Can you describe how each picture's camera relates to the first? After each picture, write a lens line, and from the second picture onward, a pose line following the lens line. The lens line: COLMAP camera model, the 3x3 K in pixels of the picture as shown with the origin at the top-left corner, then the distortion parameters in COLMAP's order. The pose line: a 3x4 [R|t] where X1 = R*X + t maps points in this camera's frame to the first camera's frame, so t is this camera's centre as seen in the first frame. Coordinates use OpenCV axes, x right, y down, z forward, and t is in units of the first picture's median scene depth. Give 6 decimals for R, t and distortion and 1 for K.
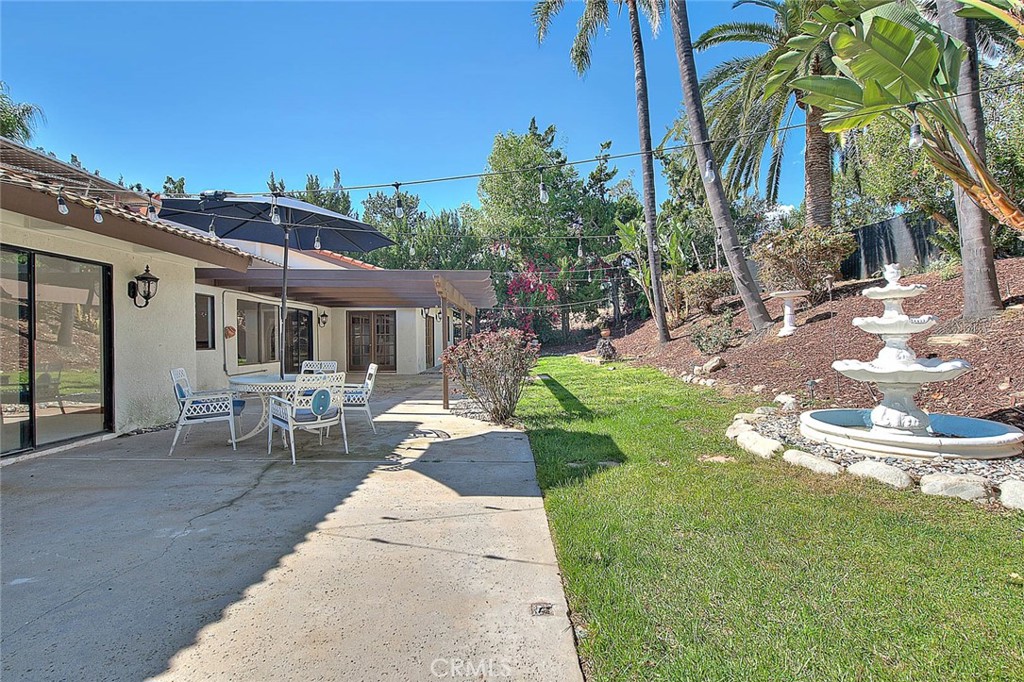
lens RADIAL K [[440.8, 0, 514.0], [0, 440.8, 341.6], [0, 0, 1]] dist [-0.004749, -0.000810]
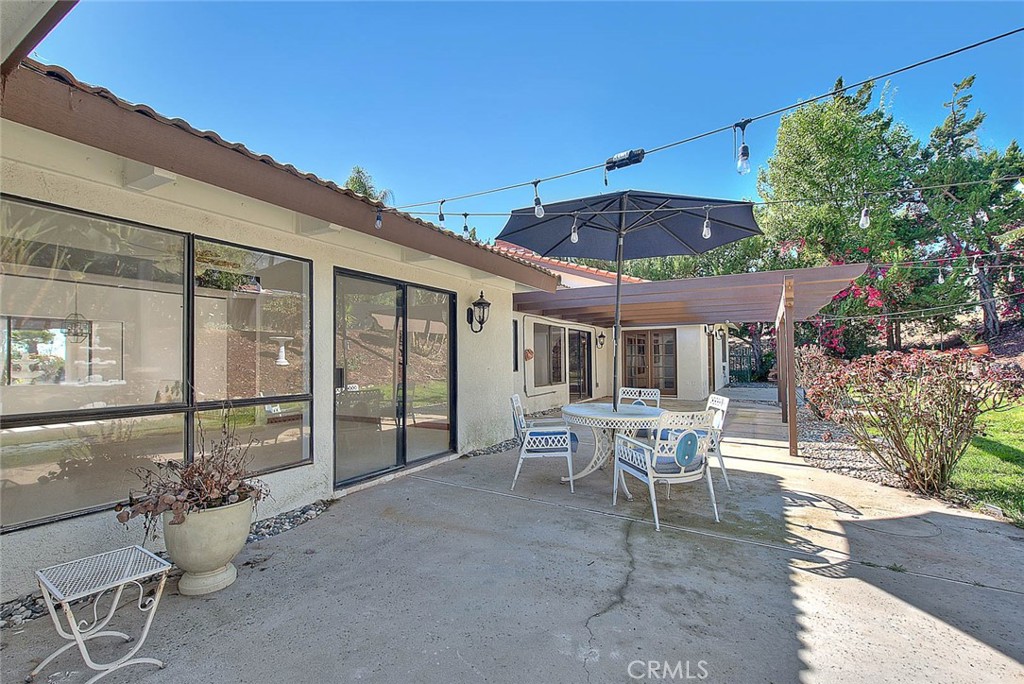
lens RADIAL K [[440.8, 0, 511.8], [0, 440.8, 347.9], [0, 0, 1]] dist [-0.004749, -0.000810]
pose [[0.851452, -0.017201, -0.524150, -0.239158], [0.001257, 0.999526, -0.030760, -0.009581], [0.524431, 0.025532, 0.851070, 0.164925]]
